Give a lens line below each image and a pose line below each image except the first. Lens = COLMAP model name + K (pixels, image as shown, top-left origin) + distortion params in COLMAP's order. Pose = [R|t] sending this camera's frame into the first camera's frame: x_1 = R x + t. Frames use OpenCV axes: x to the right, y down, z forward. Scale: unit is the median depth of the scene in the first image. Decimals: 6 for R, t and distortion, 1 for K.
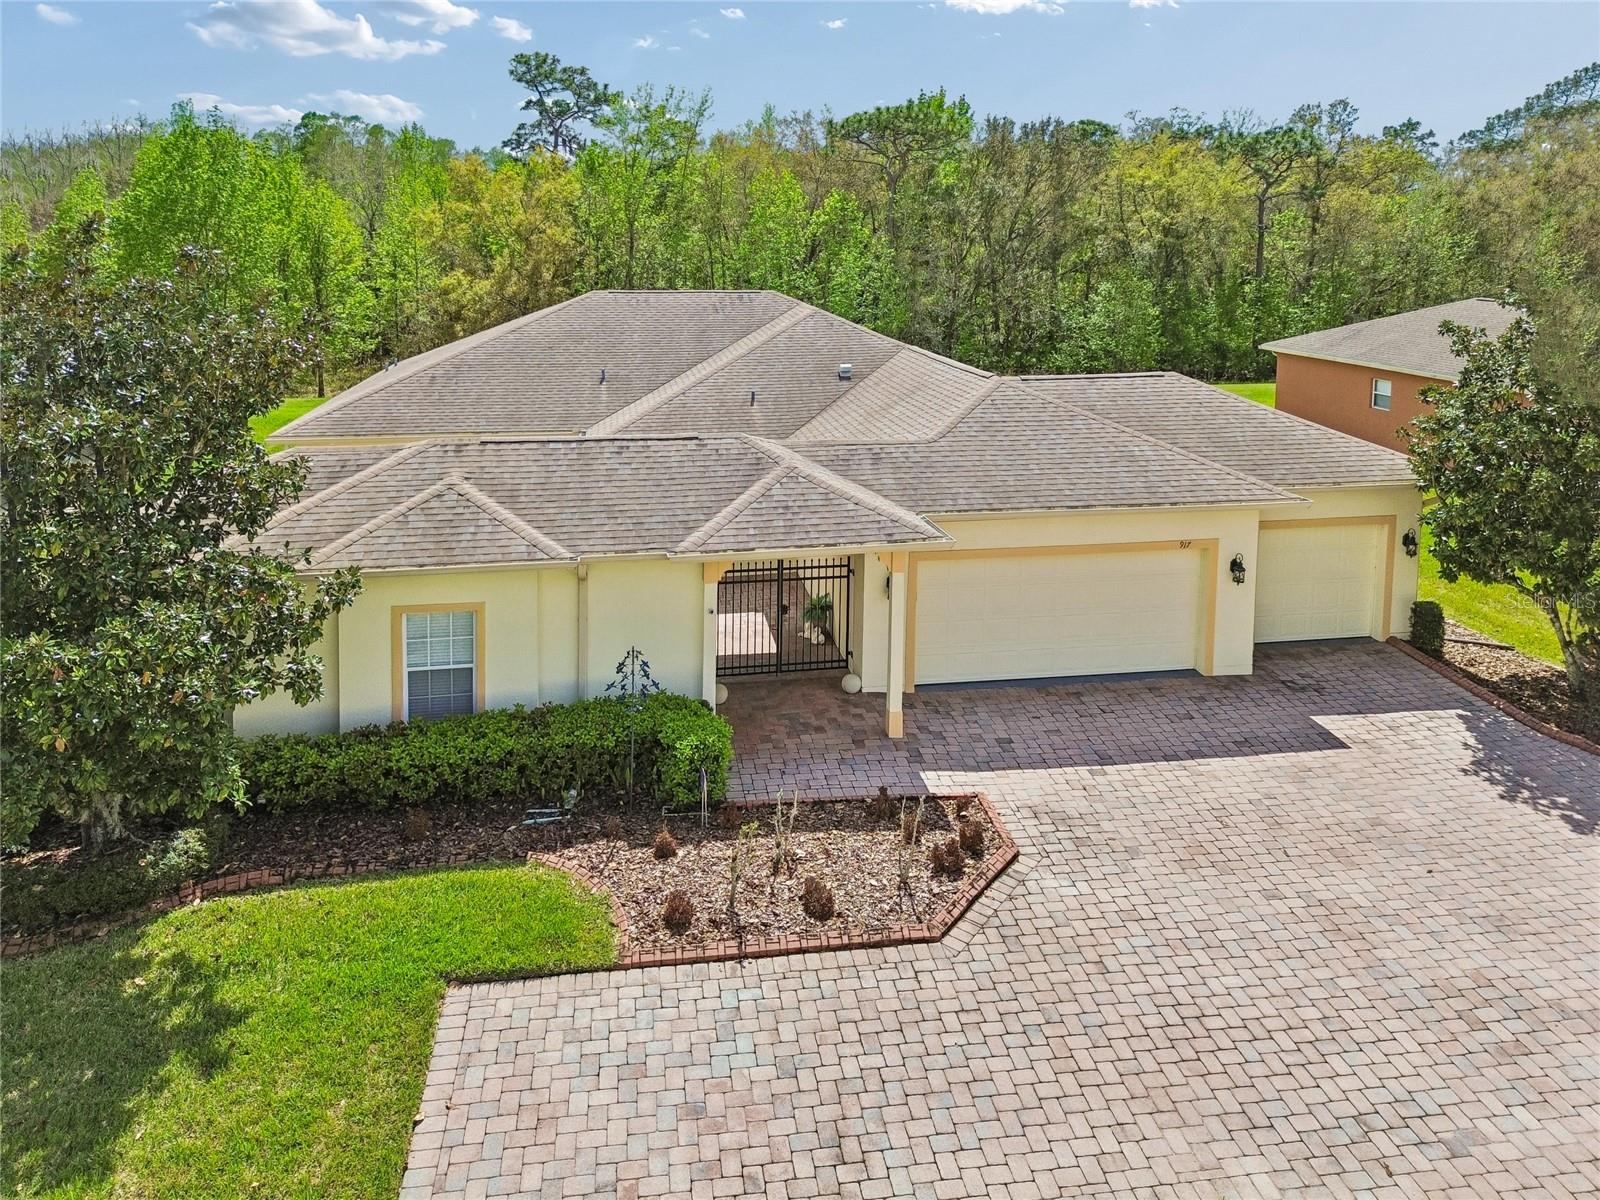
lens RADIAL K [[1030.6, 0, 791.5], [0, 1030.6, 541.0], [0, 0, 1]] dist [0.047267, -0.030479]
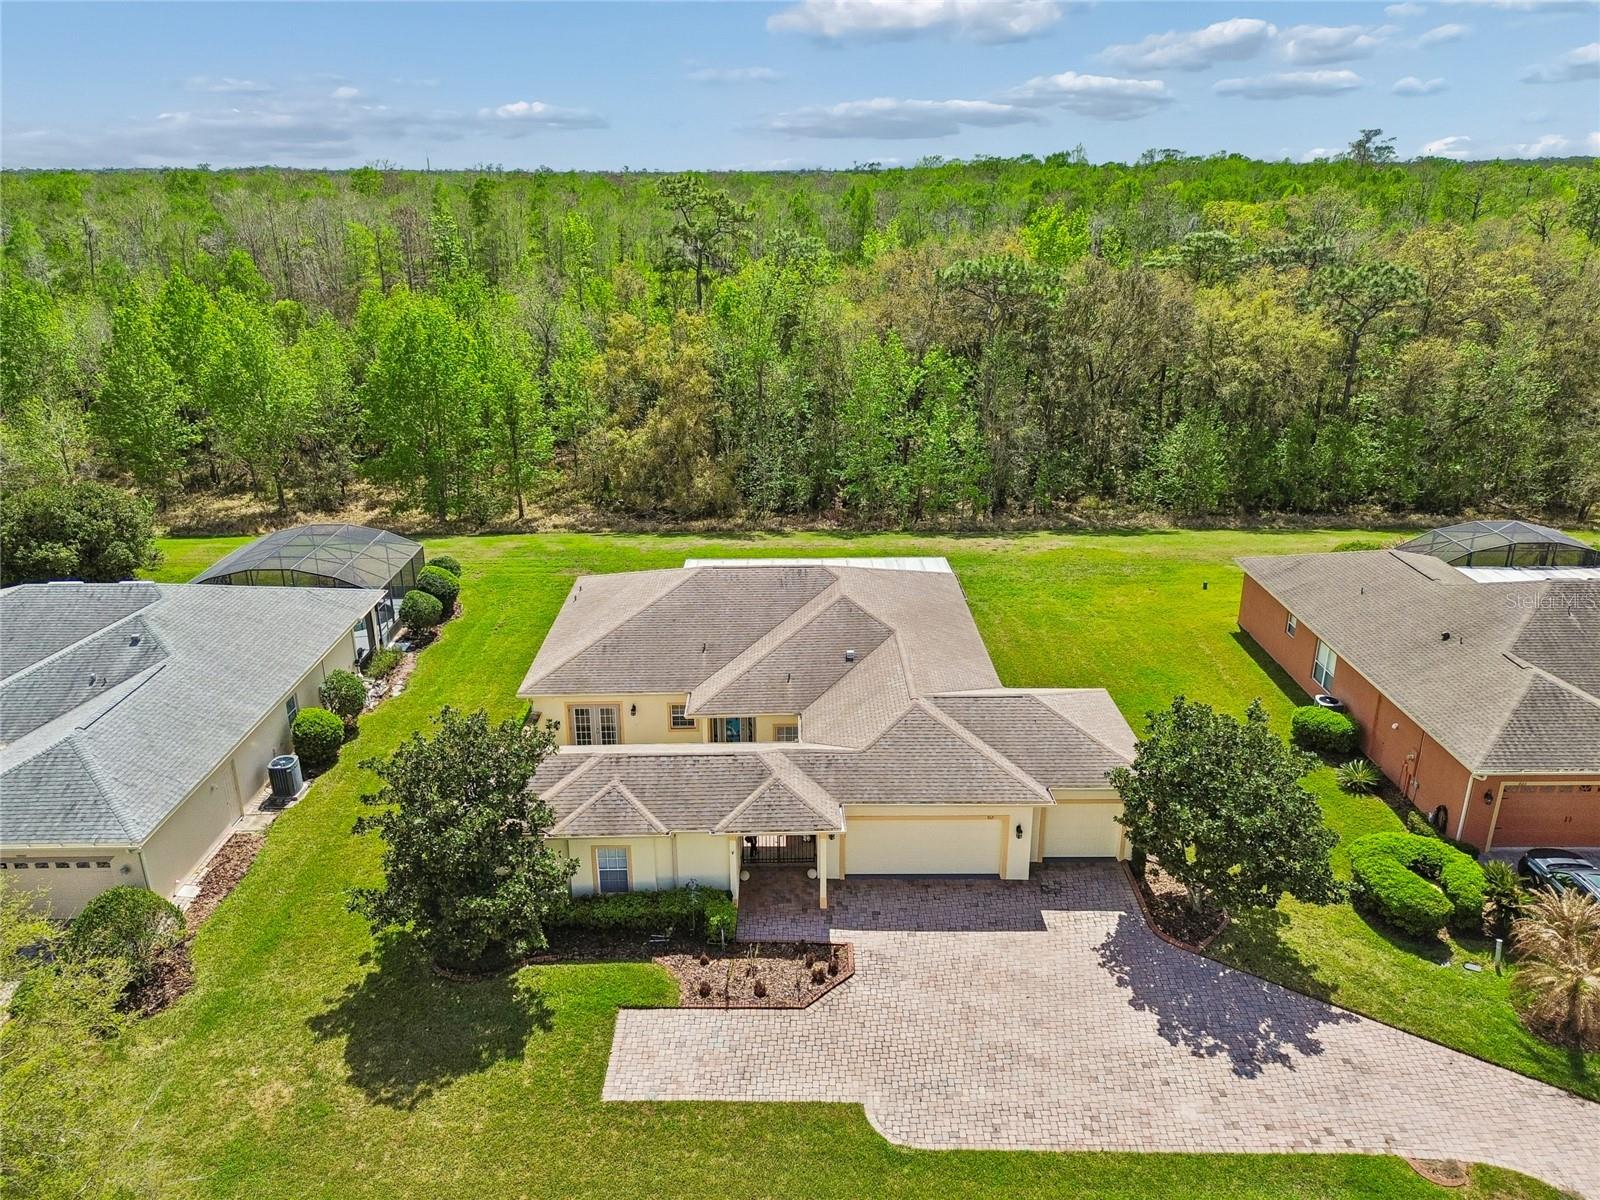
lens RADIAL K [[1148.6, 0, 802.1], [0, 1148.6, 598.1], [0, 0, 1]] dist [0.058128, -0.050489]
pose [[0.988653, 0.044223, -0.143562, 0.414510], [-0.033052, 0.996304, 0.079286, -0.703251], [0.146538, -0.073641, 0.986460, -1.438286]]
